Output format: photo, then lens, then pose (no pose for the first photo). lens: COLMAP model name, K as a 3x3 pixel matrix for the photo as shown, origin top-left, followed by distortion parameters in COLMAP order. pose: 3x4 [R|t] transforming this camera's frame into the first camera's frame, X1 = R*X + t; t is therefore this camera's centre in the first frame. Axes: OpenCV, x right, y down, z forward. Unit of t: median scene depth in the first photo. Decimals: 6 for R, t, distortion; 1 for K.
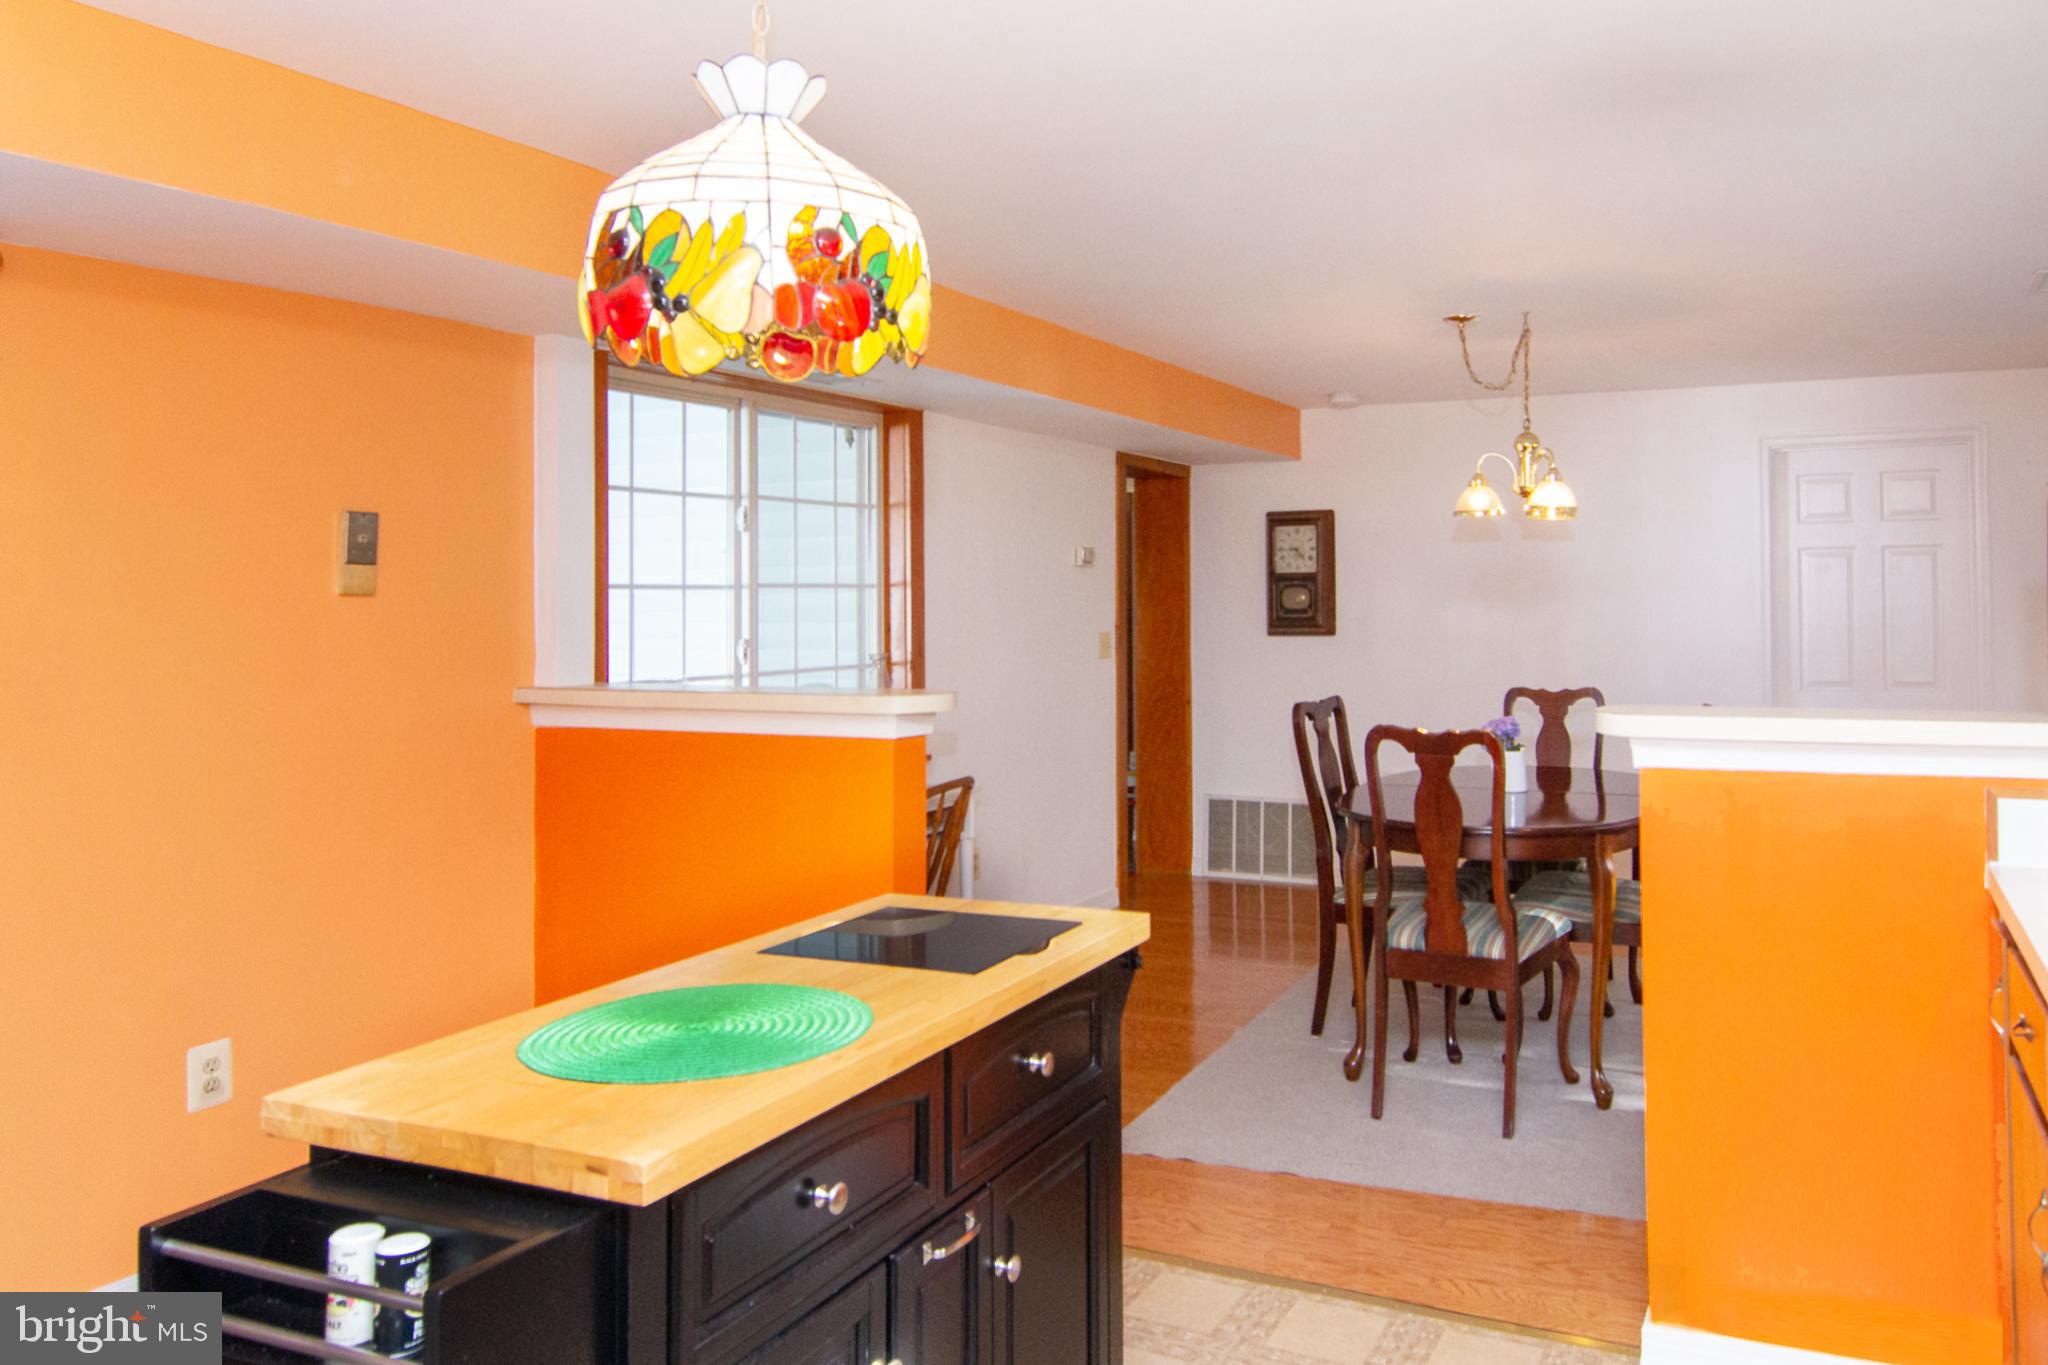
lens RADIAL K [[1189.6, 0, 1022.7], [0, 1189.6, 672.3], [0, 0, 1]] dist [-0.009043, -0.003000]
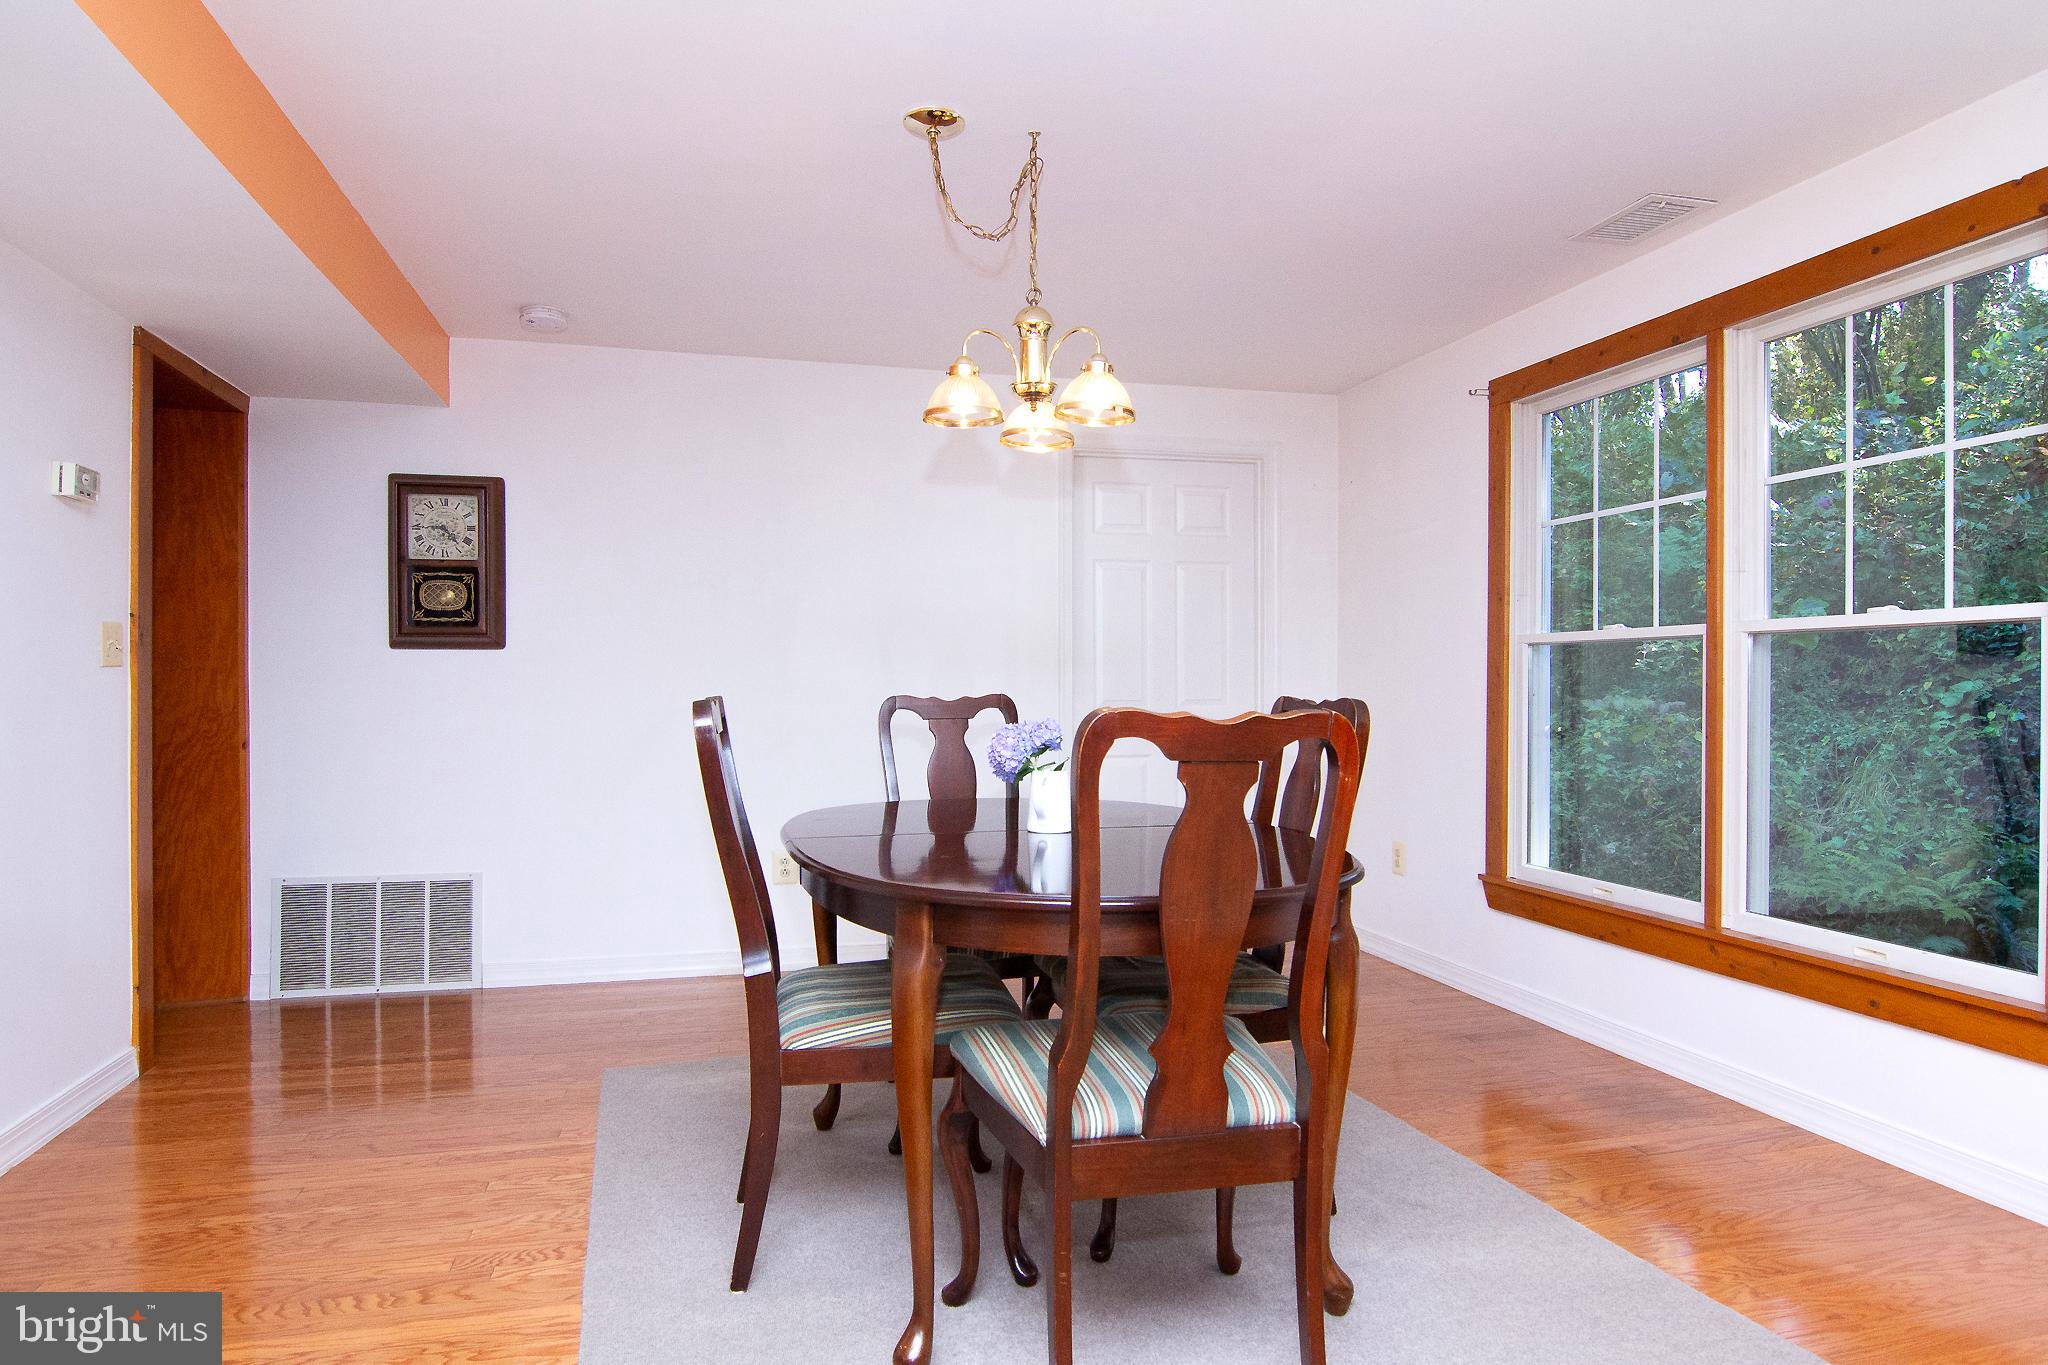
lens RADIAL K [[1189.6, 0, 1076.0], [0, 1189.6, 716.8], [0, 0, 1]] dist [-0.009043, -0.003000]
pose [[0.691054, 0.004901, 0.722786, -0.024521], [0.001599, 0.999964, -0.008309, 0.018143], [-0.722801, 0.006898, 0.691022, 0.229954]]
